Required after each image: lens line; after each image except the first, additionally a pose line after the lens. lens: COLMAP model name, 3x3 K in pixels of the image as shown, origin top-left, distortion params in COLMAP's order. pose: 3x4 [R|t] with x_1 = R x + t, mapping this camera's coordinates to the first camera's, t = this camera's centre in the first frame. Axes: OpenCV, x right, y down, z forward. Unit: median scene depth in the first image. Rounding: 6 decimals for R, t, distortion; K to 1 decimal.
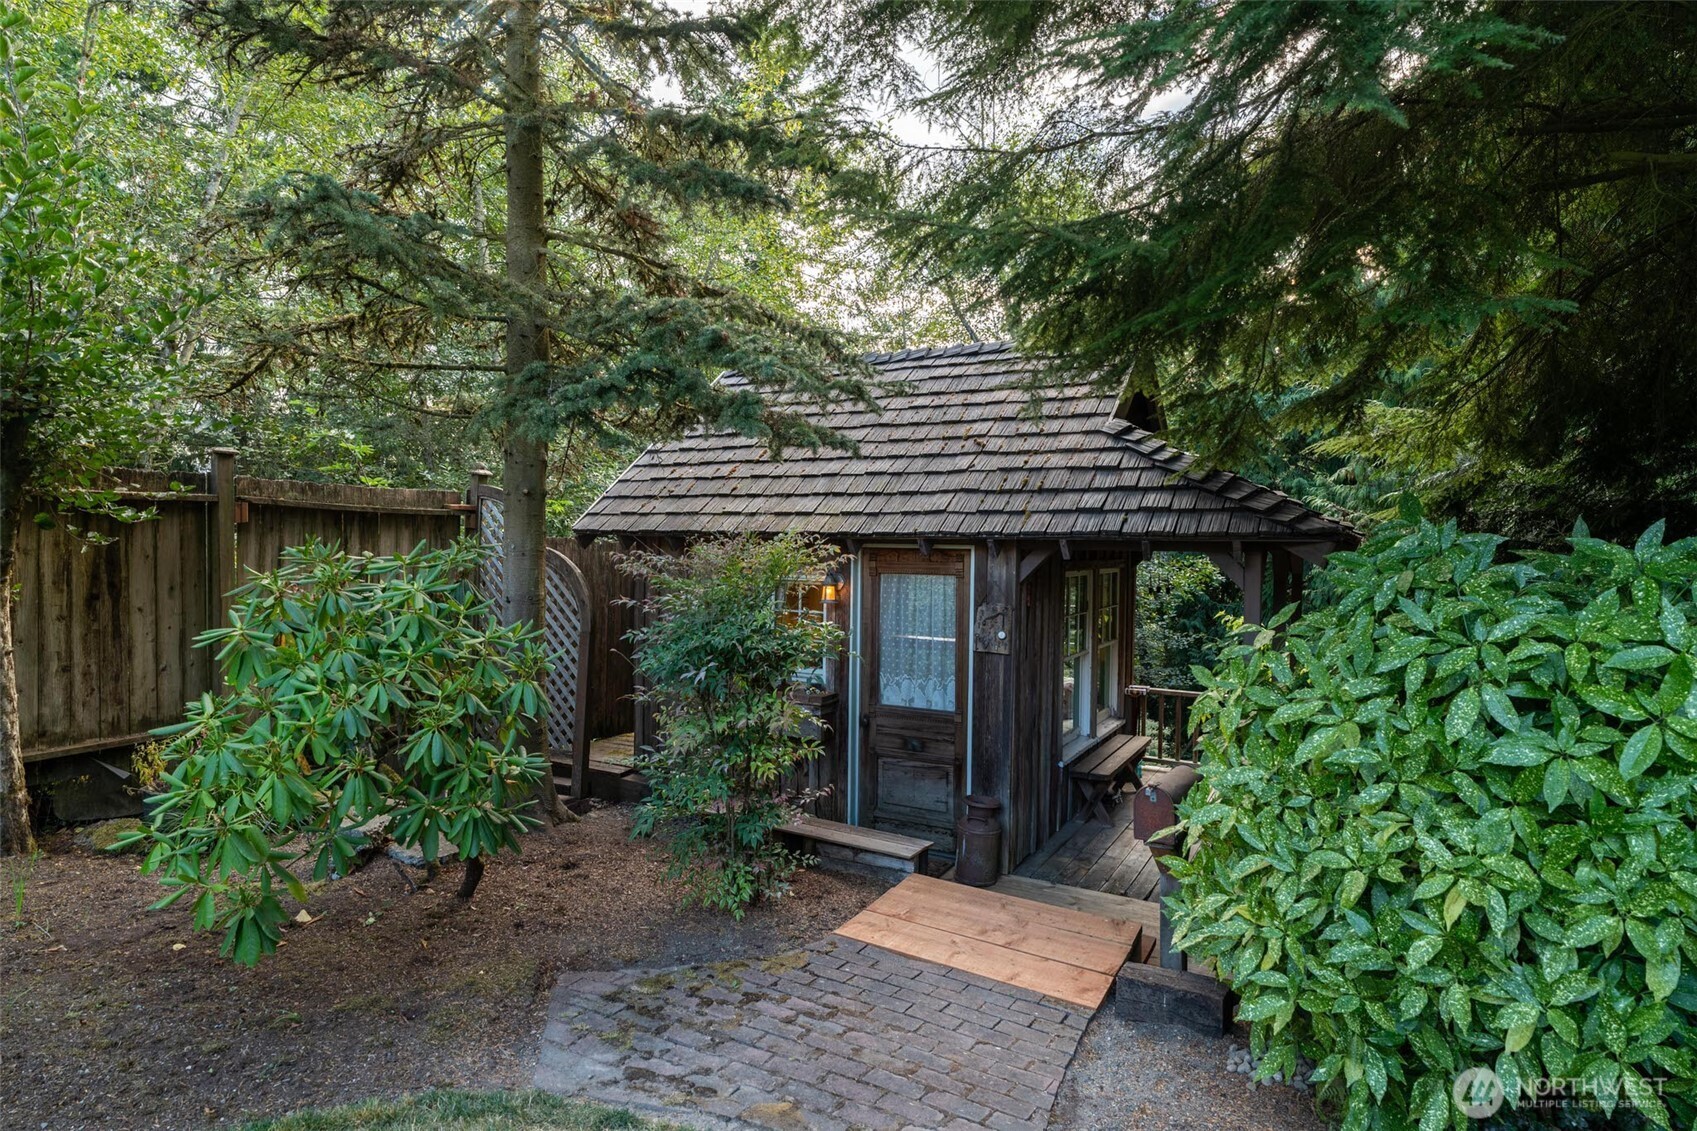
lens RADIAL K [[940.7, 0, 848.5], [0, 940.7, 565.5], [0, 0, 1]] dist [-0.001847, -0.001311]
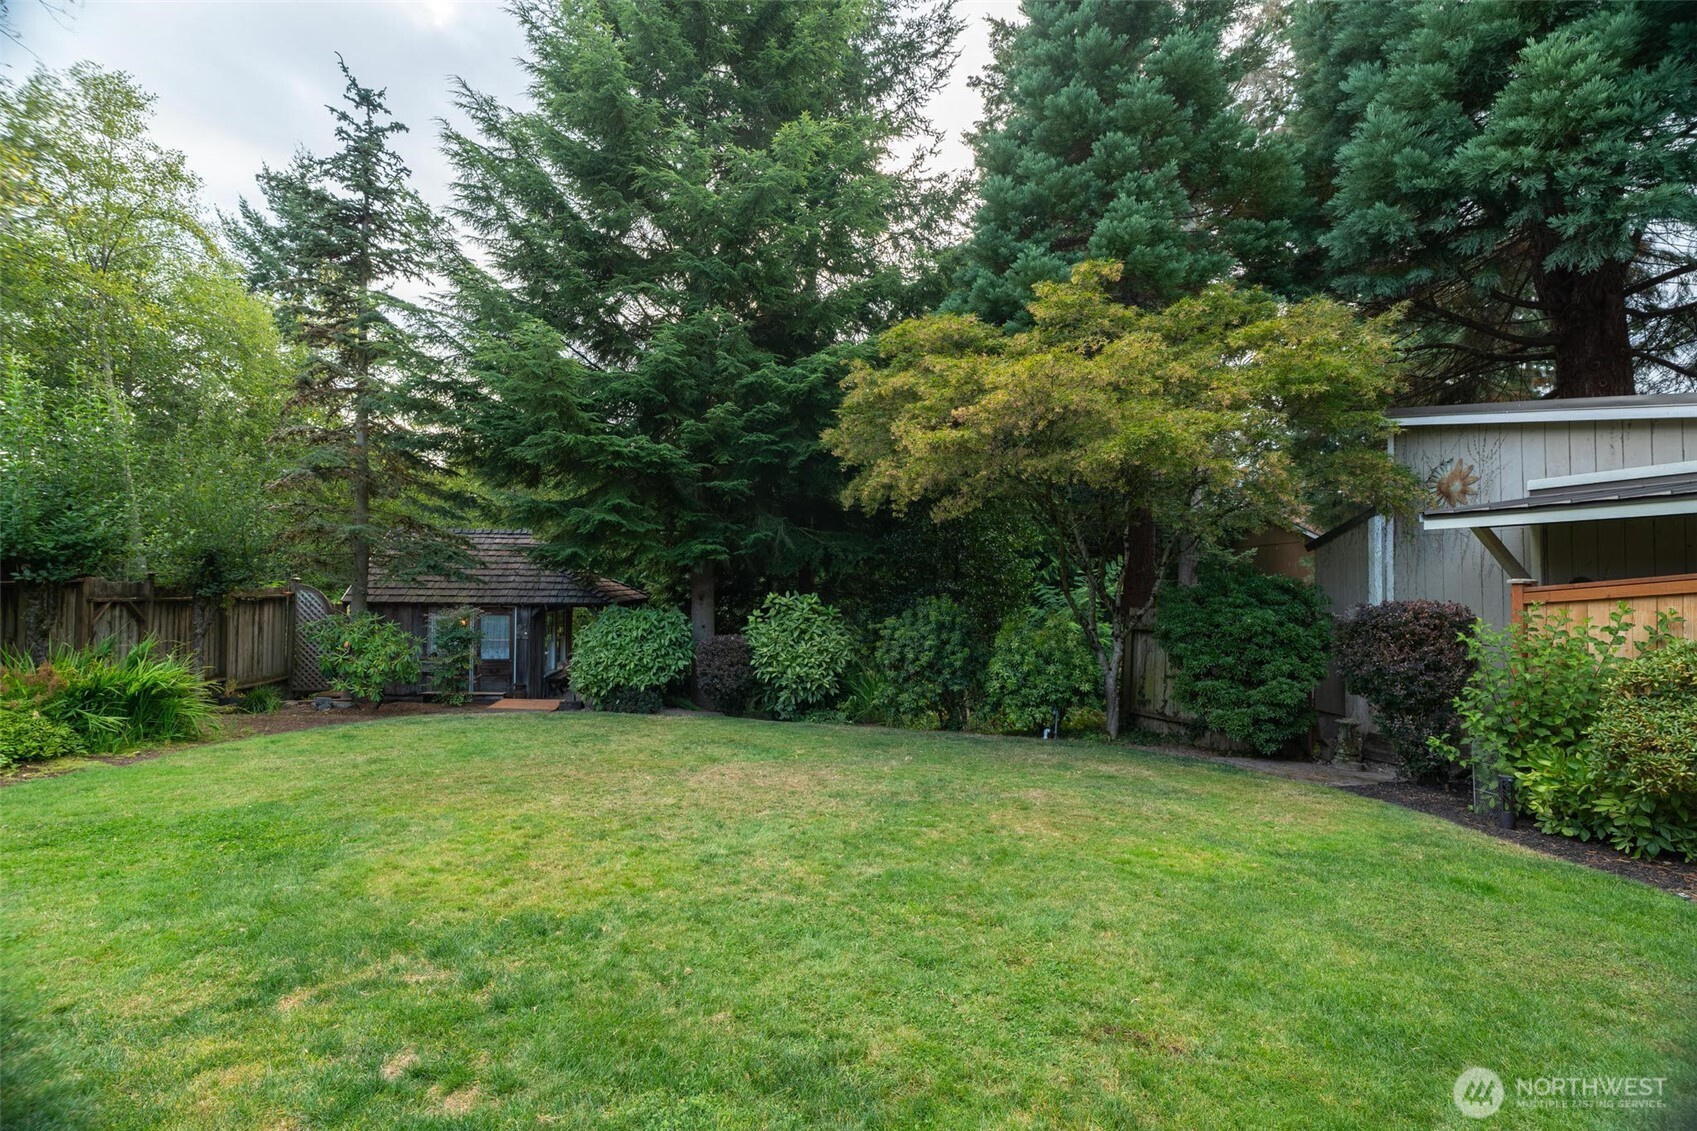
lens RADIAL K [[763.9, 0, 848.5], [0, 763.9, 565.5], [0, 0, 1]] dist [-0.002443, -0.000057]
pose [[0.820330, 0.010190, 0.571799, -0.434557], [0.012871, 0.999259, -0.036273, -0.051210], [-0.571745, 0.037116, 0.819591, -1.818094]]
